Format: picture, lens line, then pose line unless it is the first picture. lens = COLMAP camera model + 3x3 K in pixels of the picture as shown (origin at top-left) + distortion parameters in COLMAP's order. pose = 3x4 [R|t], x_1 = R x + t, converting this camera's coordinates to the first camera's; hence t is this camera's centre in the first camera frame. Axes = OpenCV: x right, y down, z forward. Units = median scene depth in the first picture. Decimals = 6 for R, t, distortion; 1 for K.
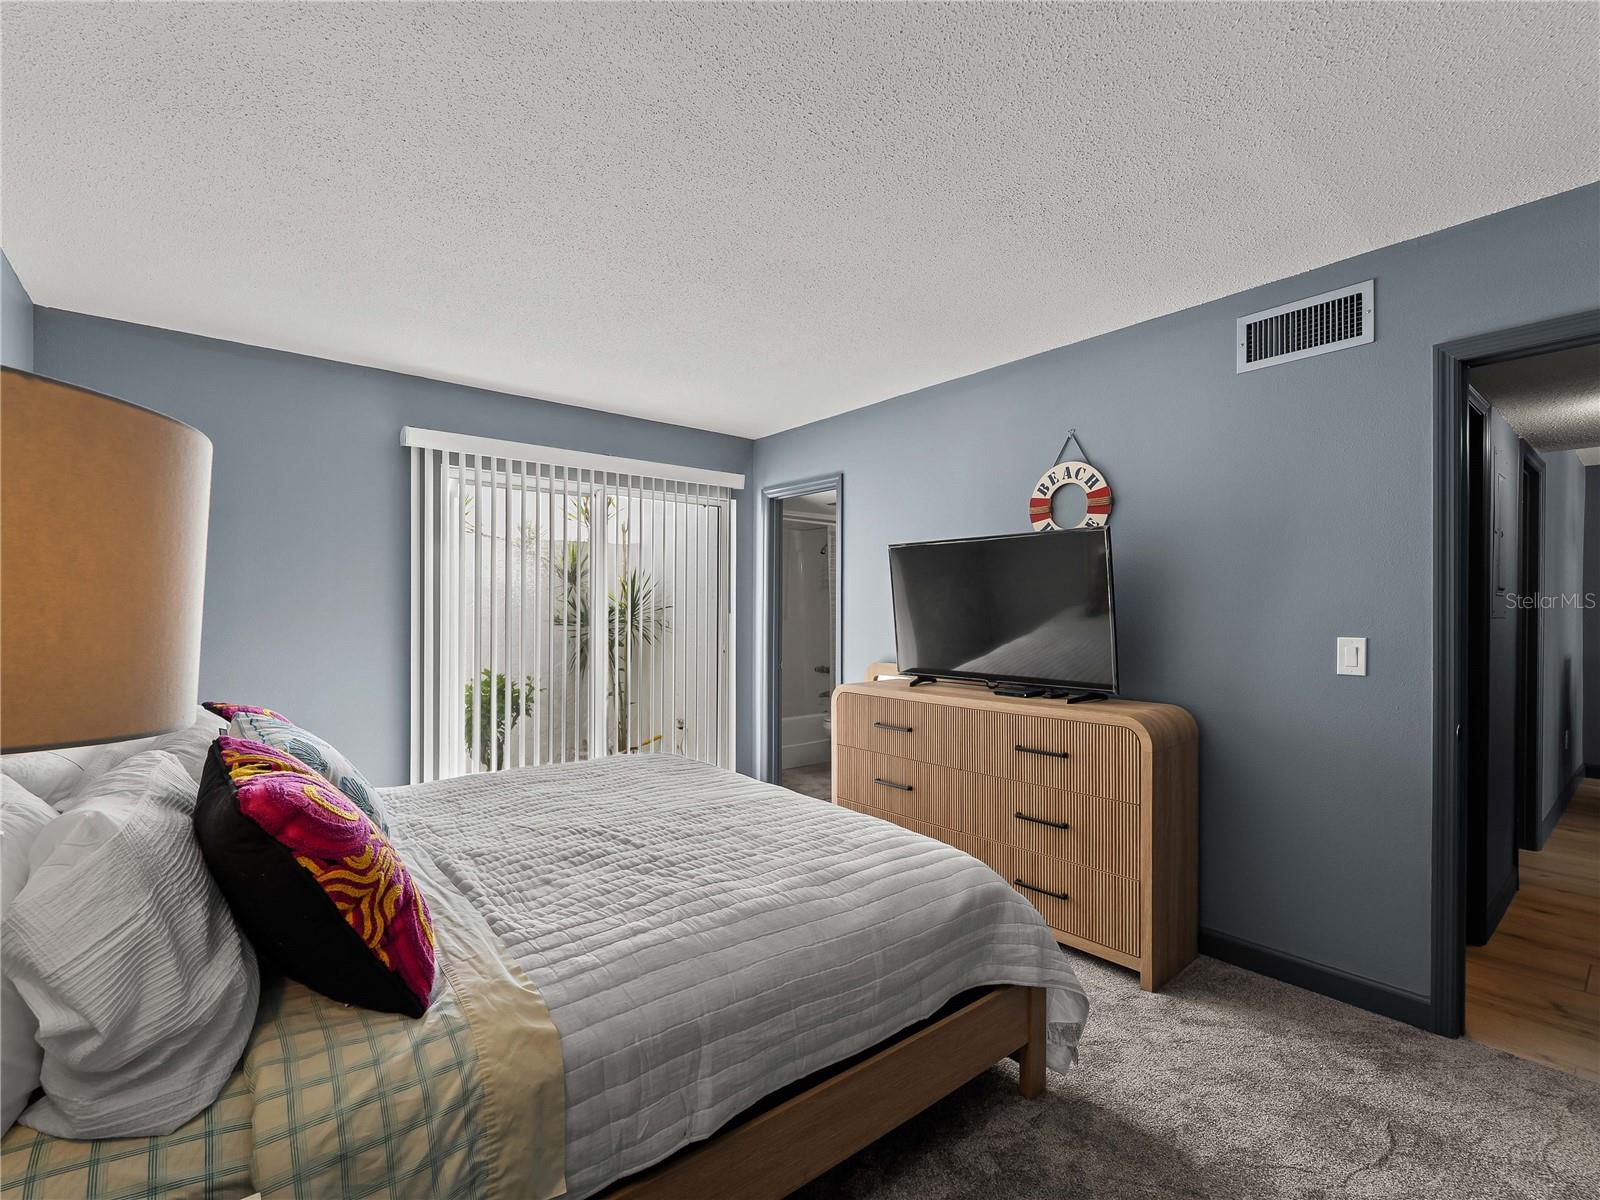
lens RADIAL K [[731.9, 0, 811.0], [0, 731.9, 607.4], [0, 0, 1]] dist [-0.001191, -0.000302]
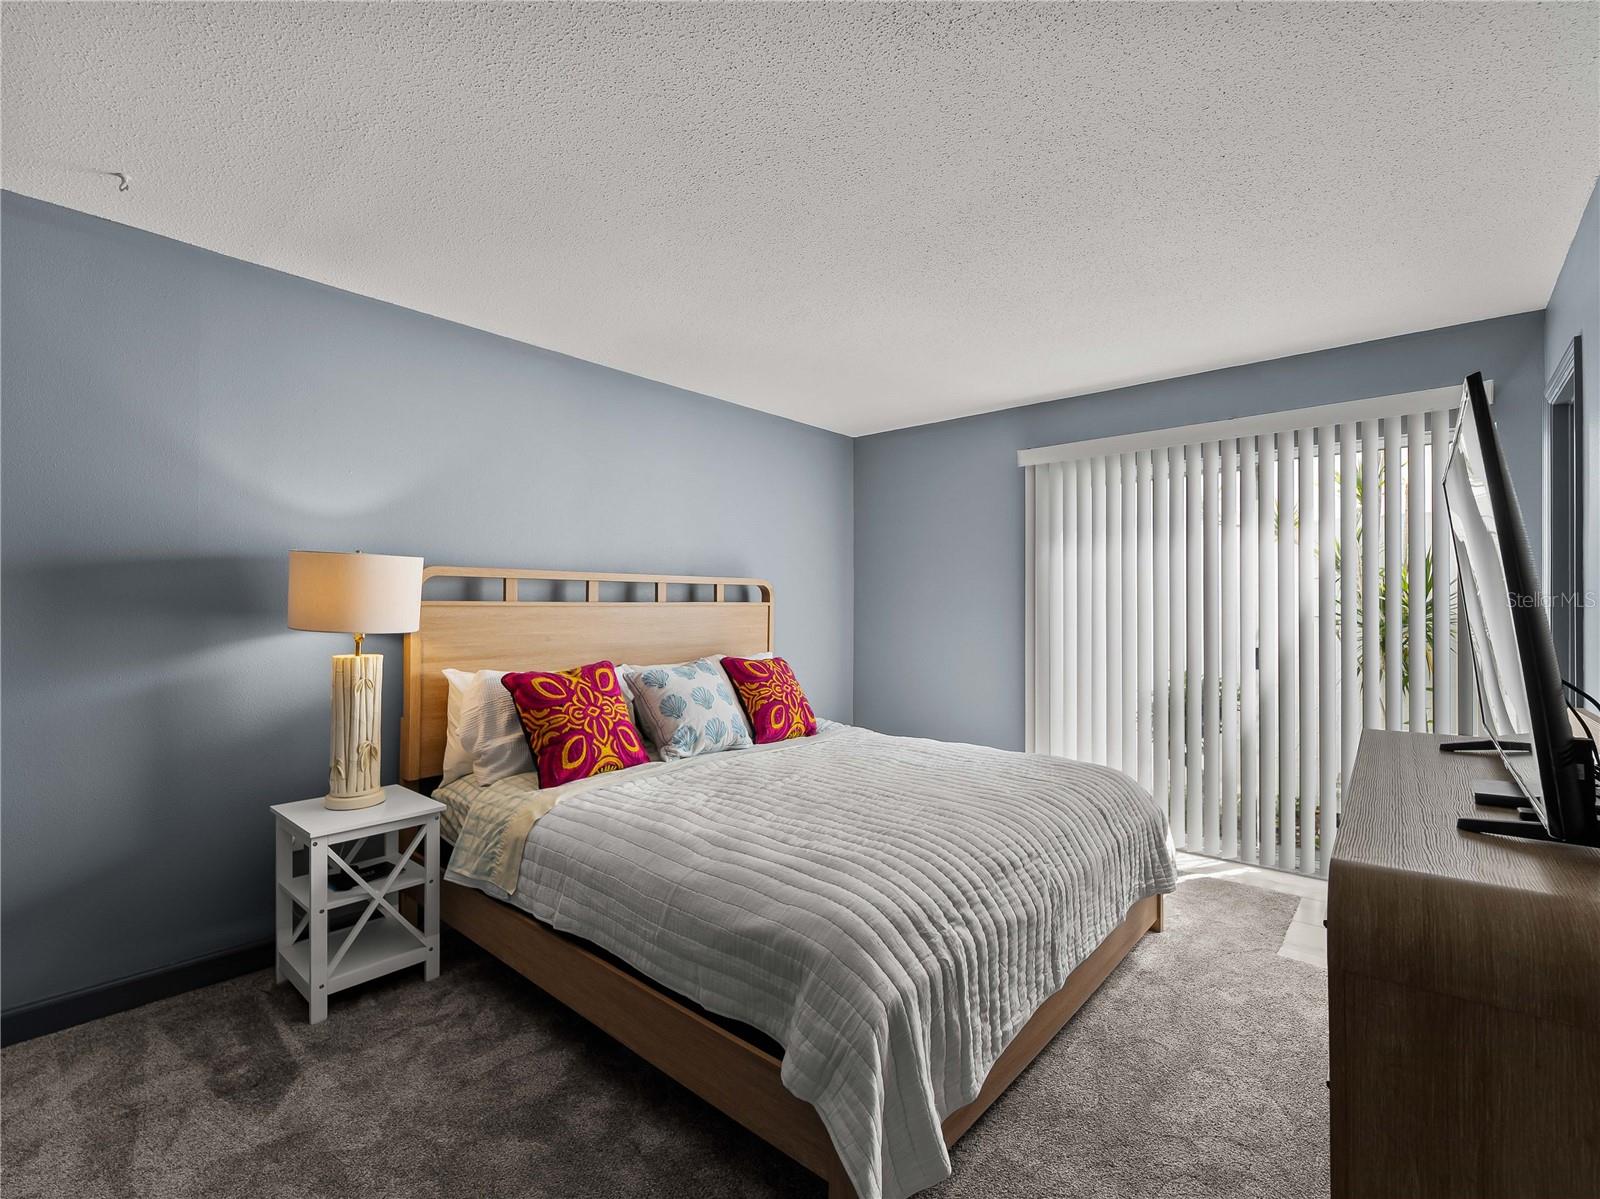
lens RADIAL K [[731.9, 0, 797.3], [0, 731.9, 597.8], [0, 0, 1]] dist [-0.001191, -0.000302]
pose [[0.150071, -0.018923, -0.988494, 1.163990], [0.003377, 0.999821, -0.018628, 0.020579], [0.988669, -0.000543, 0.150108, 0.967860]]
